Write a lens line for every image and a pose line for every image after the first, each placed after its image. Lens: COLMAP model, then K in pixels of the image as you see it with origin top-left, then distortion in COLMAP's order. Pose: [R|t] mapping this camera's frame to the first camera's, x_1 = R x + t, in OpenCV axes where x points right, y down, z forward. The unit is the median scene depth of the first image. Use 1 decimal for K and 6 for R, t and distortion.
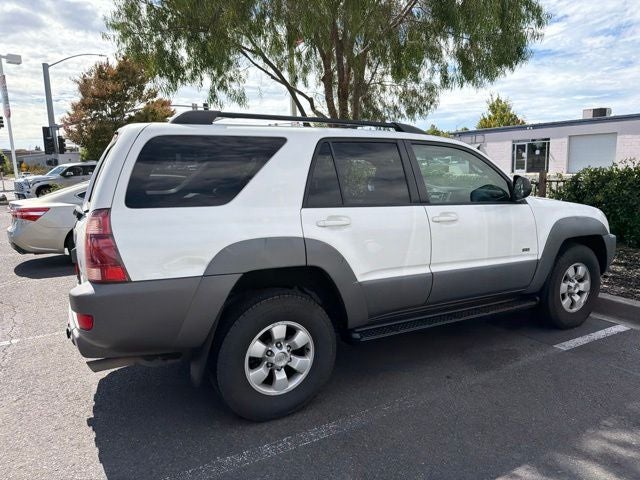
lens RADIAL K [[447.6, 0, 326.4], [0, 447.6, 231.6], [0, 0, 1]] dist [0.040127, -0.050720]
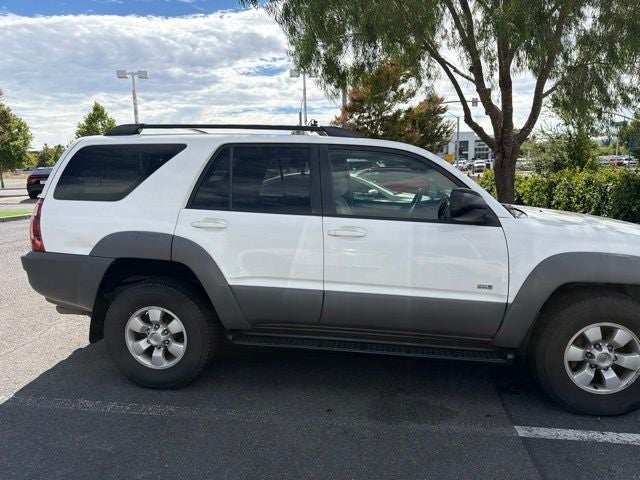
lens RADIAL K [[447.6, 0, 324.0], [0, 447.6, 233.6], [0, 0, 1]] dist [0.040127, -0.050720]
pose [[0.802802, 0.104696, -0.586981, 0.745161], [-0.095963, 0.994317, 0.046102, -0.064359], [0.588472, 0.019318, 0.808287, 0.266154]]
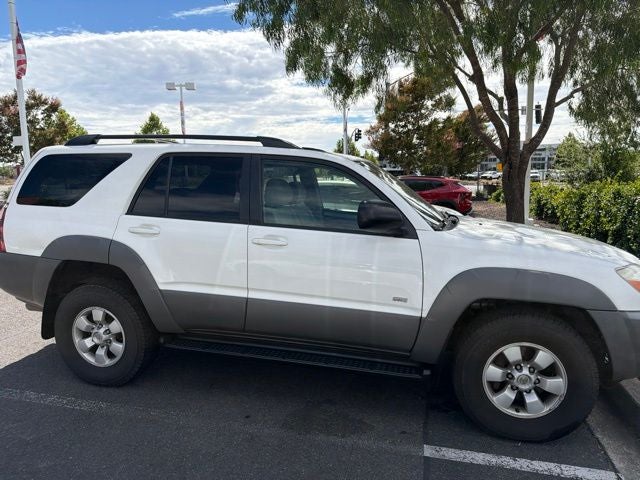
lens RADIAL K [[447.6, 0, 324.1], [0, 447.6, 234.7], [0, 0, 1]] dist [0.040127, -0.050720]
pose [[0.732150, 0.112398, -0.671806, 0.942905], [-0.115021, 0.992529, 0.040704, -0.092111], [0.671362, 0.047470, 0.739608, 0.416468]]
